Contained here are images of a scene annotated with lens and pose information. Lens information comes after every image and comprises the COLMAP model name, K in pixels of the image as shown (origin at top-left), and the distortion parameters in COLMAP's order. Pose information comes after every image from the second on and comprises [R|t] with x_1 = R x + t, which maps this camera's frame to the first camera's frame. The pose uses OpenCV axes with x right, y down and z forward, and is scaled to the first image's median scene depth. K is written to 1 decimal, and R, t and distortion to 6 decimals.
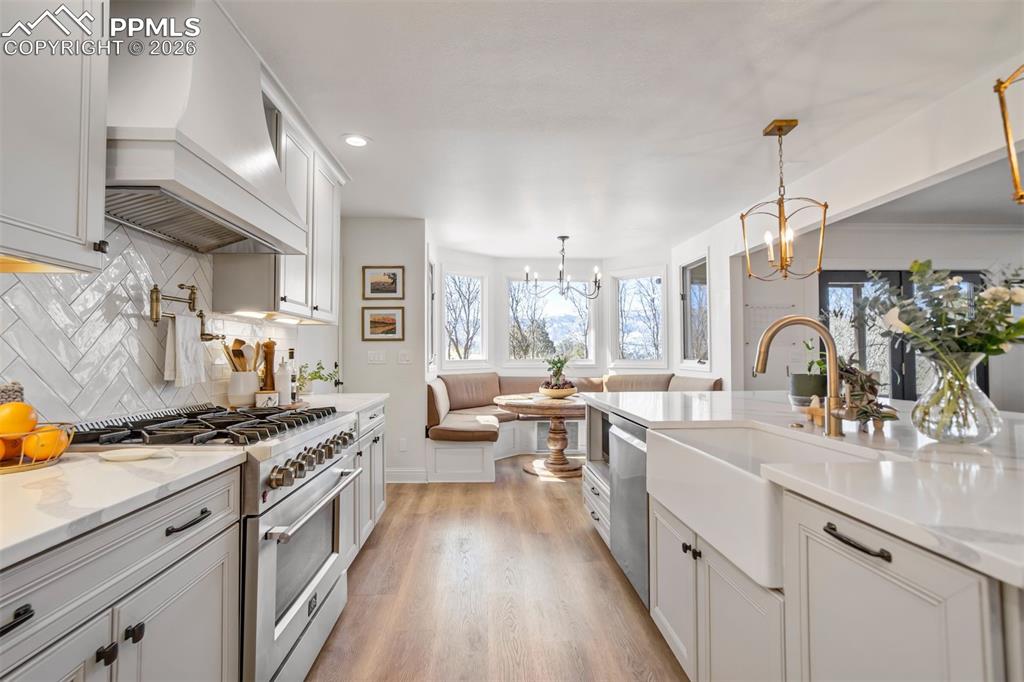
lens RADIAL K [[486.1, 0, 509.4], [0, 486.1, 343.4], [0, 0, 1]] dist [-0.045581, 0.023900]
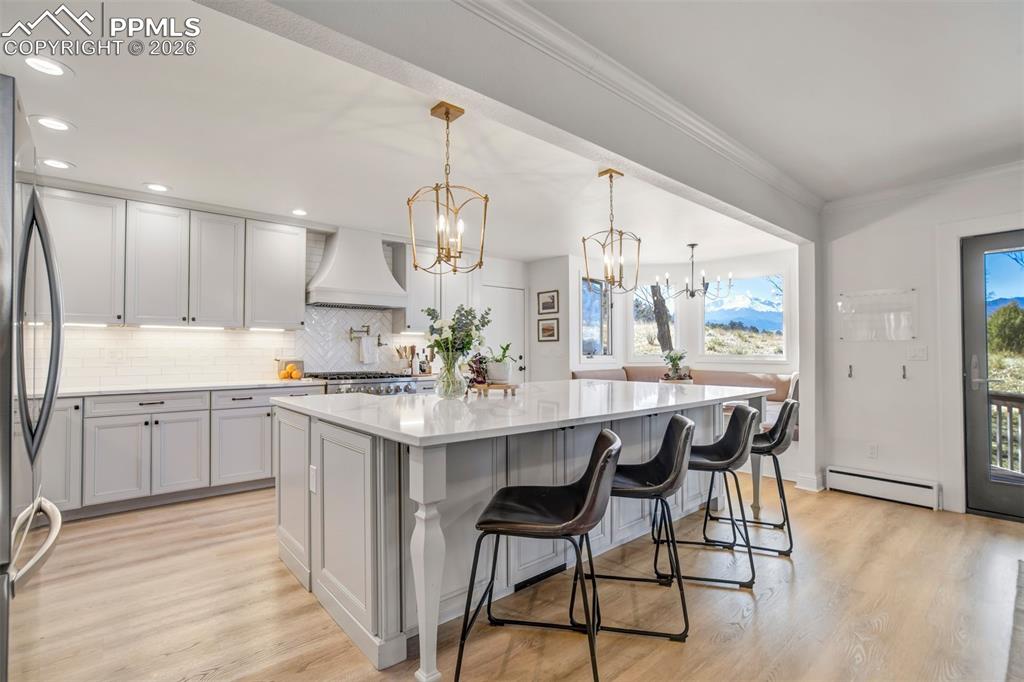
lens RADIAL K [[477.0, 0, 507.5], [0, 477.0, 343.5], [0, 0, 1]] dist [-0.046301, 0.027876]
pose [[0.610158, -0.010409, -0.792211, 0.829164], [0.019871, 0.999800, 0.002169, -0.004696], [0.792031, -0.017066, 0.610243, 0.000617]]
